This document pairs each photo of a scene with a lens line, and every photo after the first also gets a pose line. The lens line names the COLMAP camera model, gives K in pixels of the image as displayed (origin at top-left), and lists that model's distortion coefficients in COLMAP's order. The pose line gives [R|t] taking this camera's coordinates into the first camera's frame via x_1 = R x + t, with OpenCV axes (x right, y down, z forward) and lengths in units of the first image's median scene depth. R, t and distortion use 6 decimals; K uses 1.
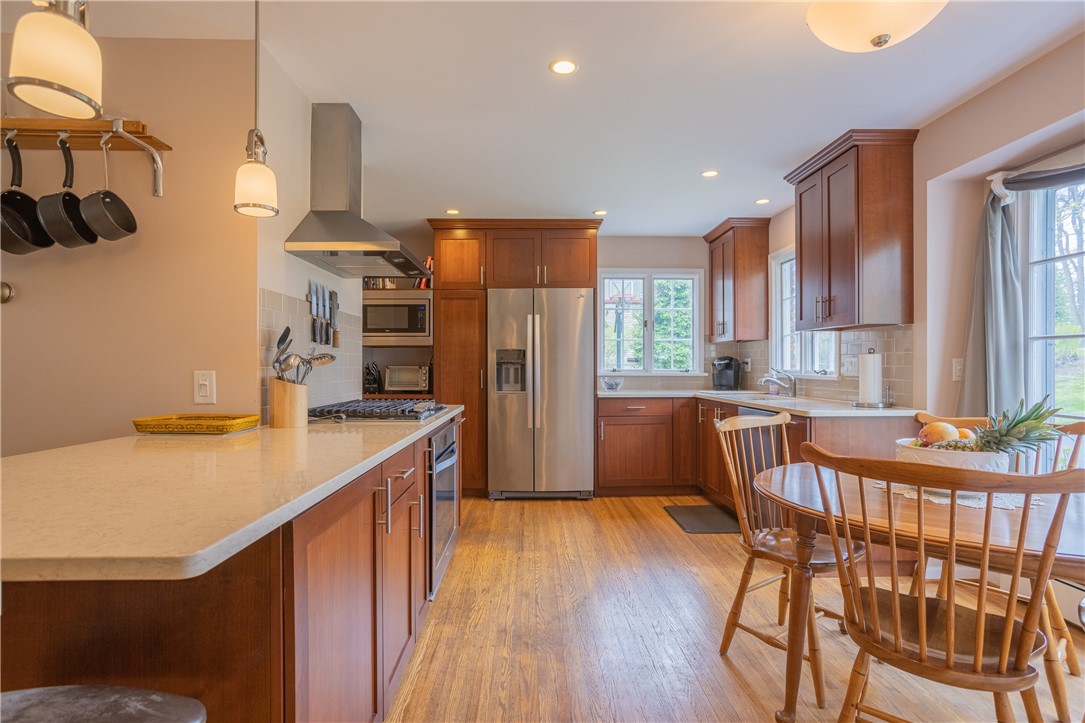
lens RADIAL K [[549.7, 0, 541.3], [0, 549.7, 365.0], [0, 0, 1]] dist [-0.047557, 0.033809]
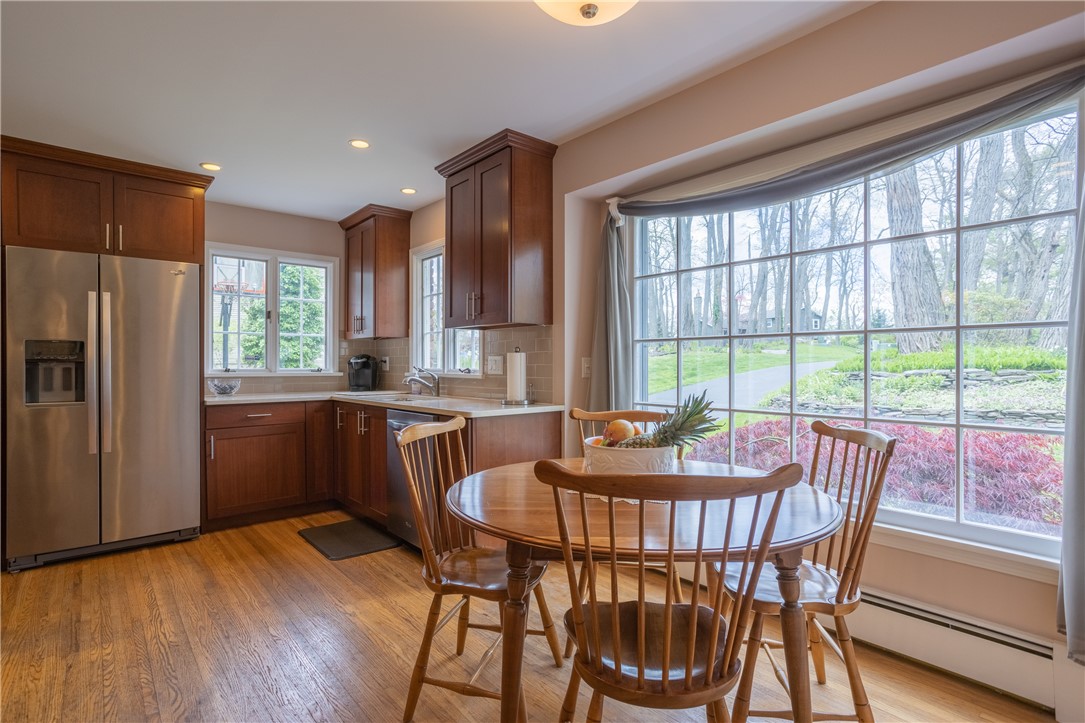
lens RADIAL K [[536.5, 0, 535.5], [0, 536.5, 364.8], [0, 0, 1]] dist [-0.044228, 0.032502]
pose [[0.778753, -0.001437, 0.627329, -0.004934], [0.000465, 0.999998, 0.001714, 0.000867], [-0.627330, -0.001043, 0.778753, 0.154828]]
